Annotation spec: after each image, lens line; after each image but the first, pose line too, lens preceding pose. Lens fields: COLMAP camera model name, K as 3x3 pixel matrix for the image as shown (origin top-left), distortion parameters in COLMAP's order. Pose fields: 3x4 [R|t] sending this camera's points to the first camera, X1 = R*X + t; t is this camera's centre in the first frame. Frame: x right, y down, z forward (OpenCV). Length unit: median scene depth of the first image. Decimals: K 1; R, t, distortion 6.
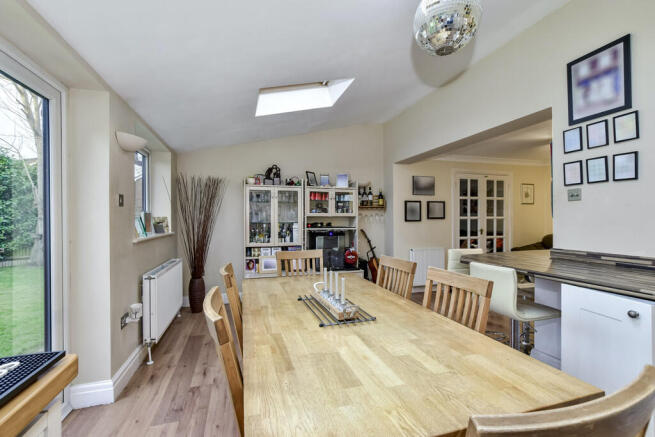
lens RADIAL K [[288.7, 0, 325.3], [0, 288.7, 218.8], [0, 0, 1]] dist [-0.010233, 0.001652]
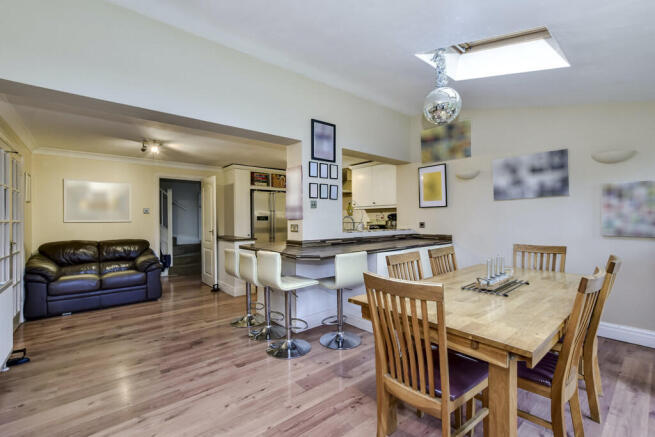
lens RADIAL K [[288.7, 0, 325.7], [0, 288.7, 217.7], [0, 0, 1]] dist [-0.010233, 0.001652]
pose [[-0.387159, 0.014017, 0.921907, -0.633742], [0.012482, 0.999872, -0.009961, 0.005963], [-0.921929, 0.007651, -0.387284, 1.611208]]
